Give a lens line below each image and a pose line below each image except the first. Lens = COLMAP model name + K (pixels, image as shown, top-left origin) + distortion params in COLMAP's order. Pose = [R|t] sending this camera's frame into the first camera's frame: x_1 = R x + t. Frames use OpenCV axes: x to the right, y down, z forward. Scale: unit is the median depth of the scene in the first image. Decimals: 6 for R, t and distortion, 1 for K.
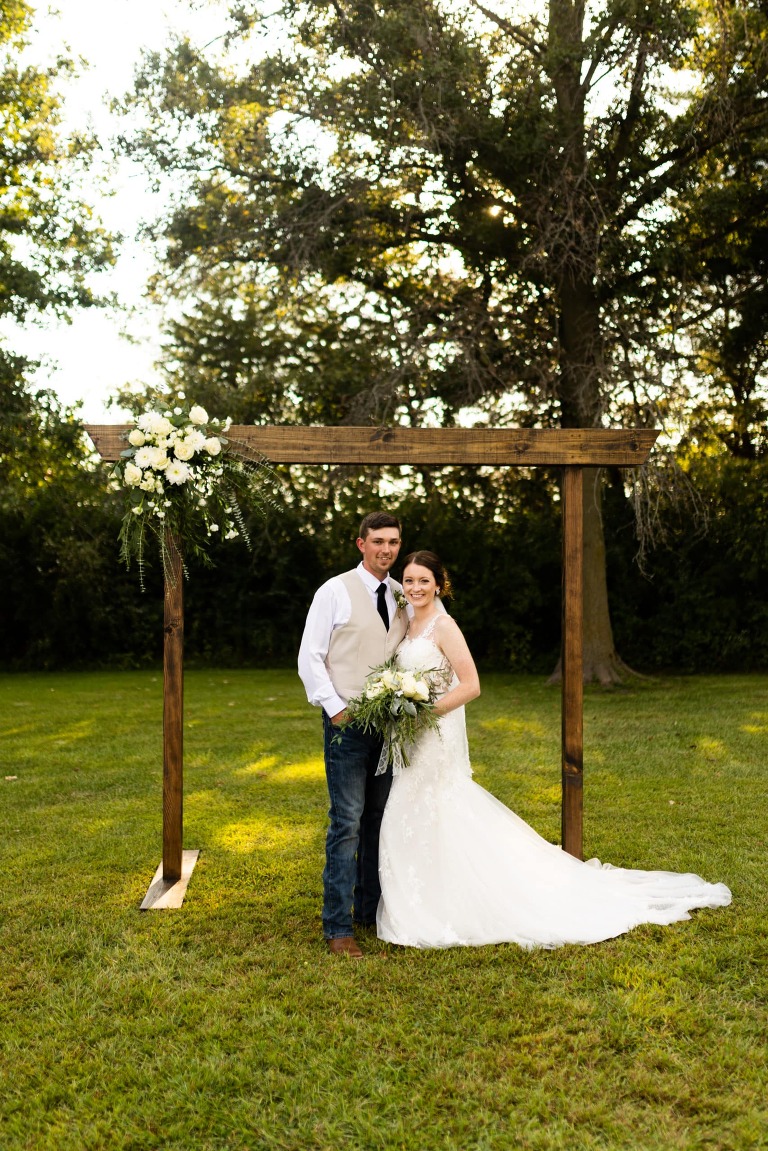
lens RADIAL K [[1296.2, 0, 366.9], [0, 1296.2, 563.1], [0, 0, 1]] dist [-0.004011, -0.000929]
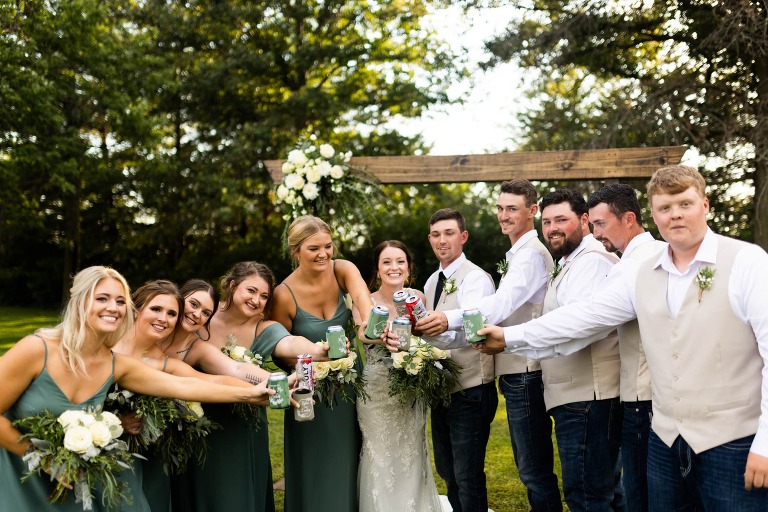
lens RADIAL K [[747.4, 0, 385.7], [0, 747.4, 277.0], [0, 0, 1]] dist [-0.002153, -0.006796]
pose [[0.921817, 0.018599, -0.387180, 0.098193], [-0.010503, 0.999680, 0.023016, 0.002266], [0.387484, -0.017149, 0.921717, 0.101719]]
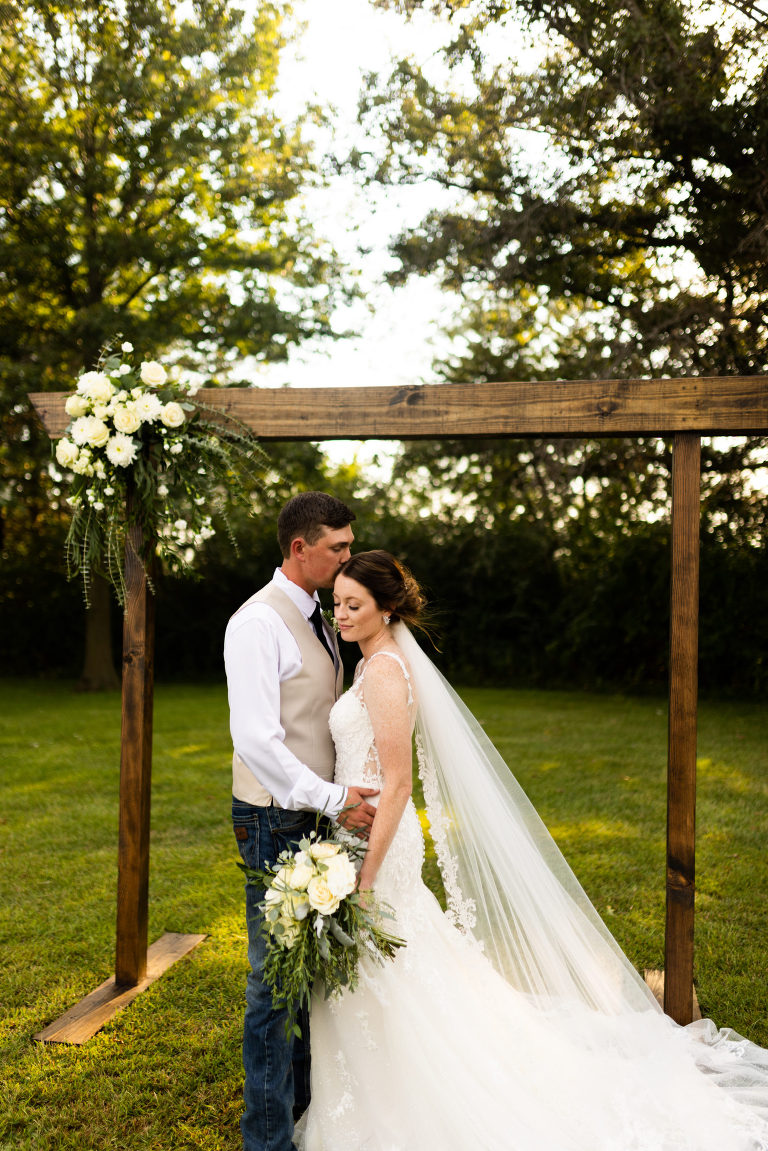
lens RADIAL K [[1120.1, 0, 368.0], [0, 1120.1, 587.9], [0, 0, 1]] dist [-0.002153, -0.006796]
pose [[0.964340, 0.009770, -0.264485, 0.063096], [-0.009944, 0.999950, 0.000682, 0.003103], [0.264478, 0.001973, 0.964390, 0.159027]]
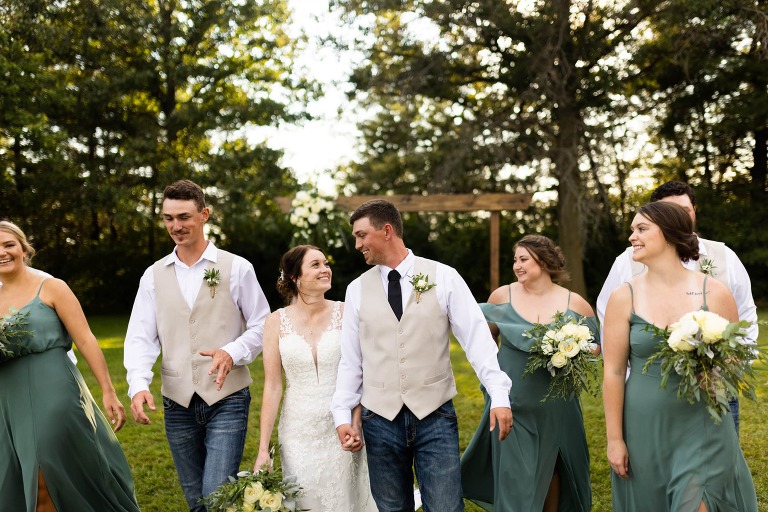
lens RADIAL K [[766.7, 0, 401.4], [0, 766.7, 279.9], [0, 0, 1]] dist [0.002234, 0.010990]
pose [[0.991792, -0.009266, -0.127522, 0.068504], [0.013757, 0.999314, 0.034384, -0.002166], [0.127116, -0.035856, 0.991240, -0.122943]]
